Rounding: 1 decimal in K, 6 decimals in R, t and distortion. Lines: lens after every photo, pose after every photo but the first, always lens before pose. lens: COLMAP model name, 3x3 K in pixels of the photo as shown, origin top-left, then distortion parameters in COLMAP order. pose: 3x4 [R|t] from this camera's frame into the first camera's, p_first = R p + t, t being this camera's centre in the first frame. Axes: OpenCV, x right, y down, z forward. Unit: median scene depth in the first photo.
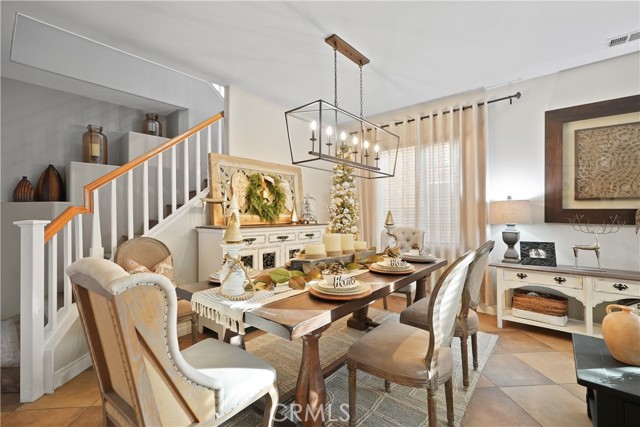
lens RADIAL K [[284.3, 0, 321.1], [0, 284.3, 211.8], [0, 0, 1]] dist [0.001215, 0.002290]
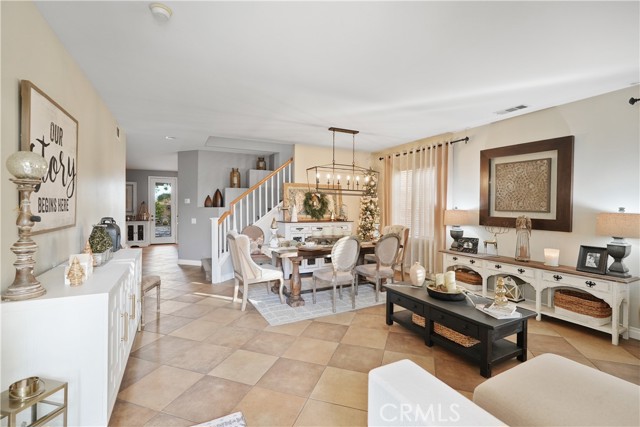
lens RADIAL K [[284.3, 0, 318.8], [0, 284.3, 210.6], [0, 0, 1]] dist [0.001215, 0.002290]
pose [[0.924052, 0.014964, -0.381975, 0.527958], [-0.008728, 0.999799, 0.018054, -0.053029], [0.382168, -0.013349, 0.923996, -0.638717]]
